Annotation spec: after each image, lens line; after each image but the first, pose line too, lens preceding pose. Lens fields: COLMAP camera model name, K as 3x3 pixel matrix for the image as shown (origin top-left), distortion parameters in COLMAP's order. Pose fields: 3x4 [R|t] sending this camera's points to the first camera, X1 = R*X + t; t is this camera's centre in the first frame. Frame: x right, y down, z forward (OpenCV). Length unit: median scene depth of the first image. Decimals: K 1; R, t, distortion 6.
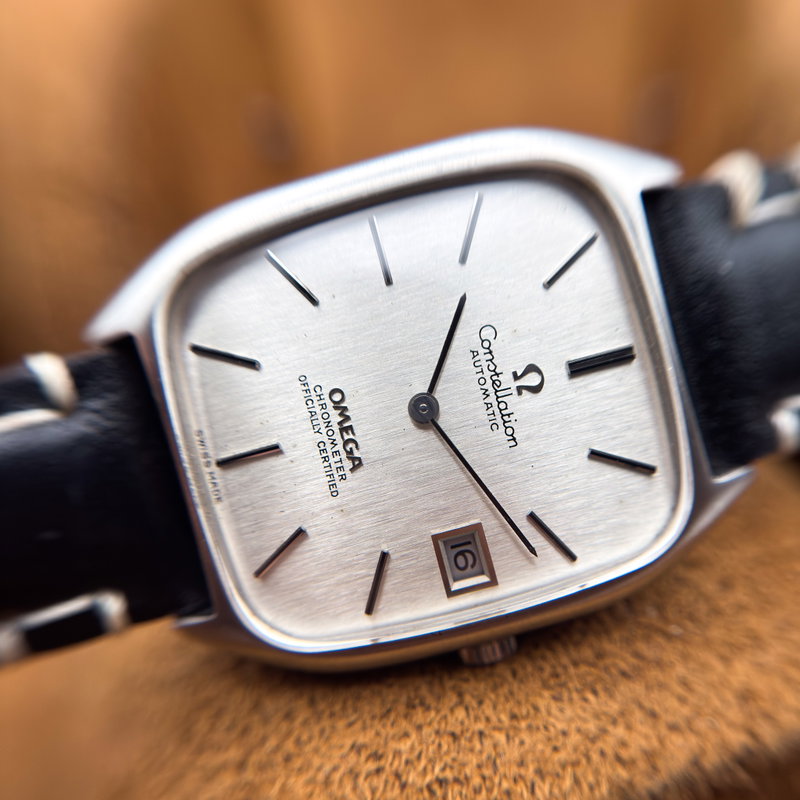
lens RADIAL K [[650.3, 0, 400.0], [0, 650.3, 400.0], [0, 0, 1]] dist [0.239796, 0.000726]
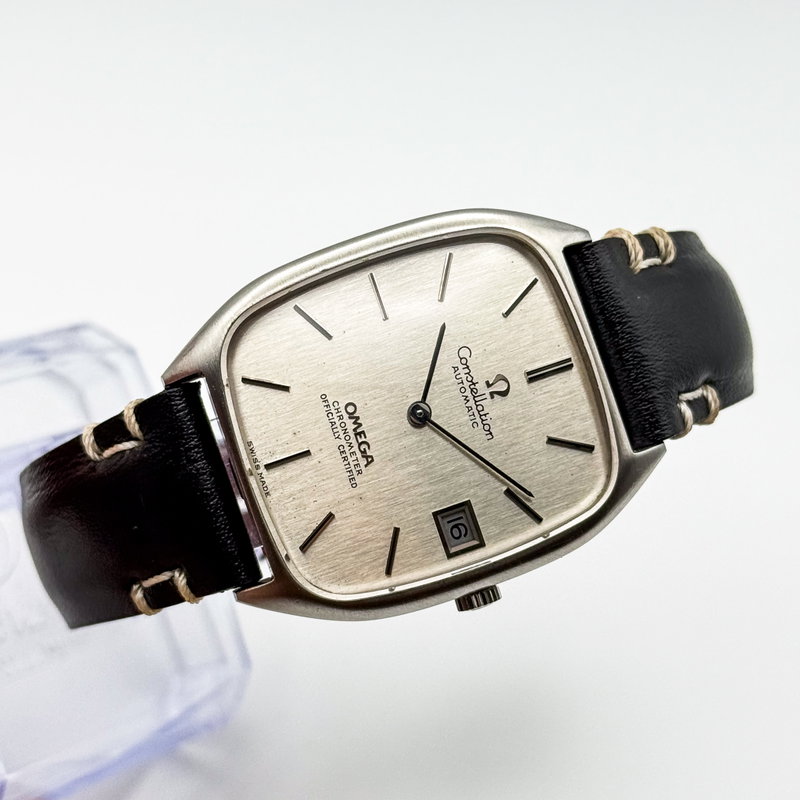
lens RADIAL K [[2776.9, 0, 400.0], [0, 2776.9, 400.0], [0, 0, 1]] dist [0.735833, 0.021727]
pose [[0.996018, -0.064285, 0.061773, -0.335832], [0.068181, 0.995670, -0.063185, 0.327442], [-0.057444, 0.067145, 0.996088, -4.429390]]
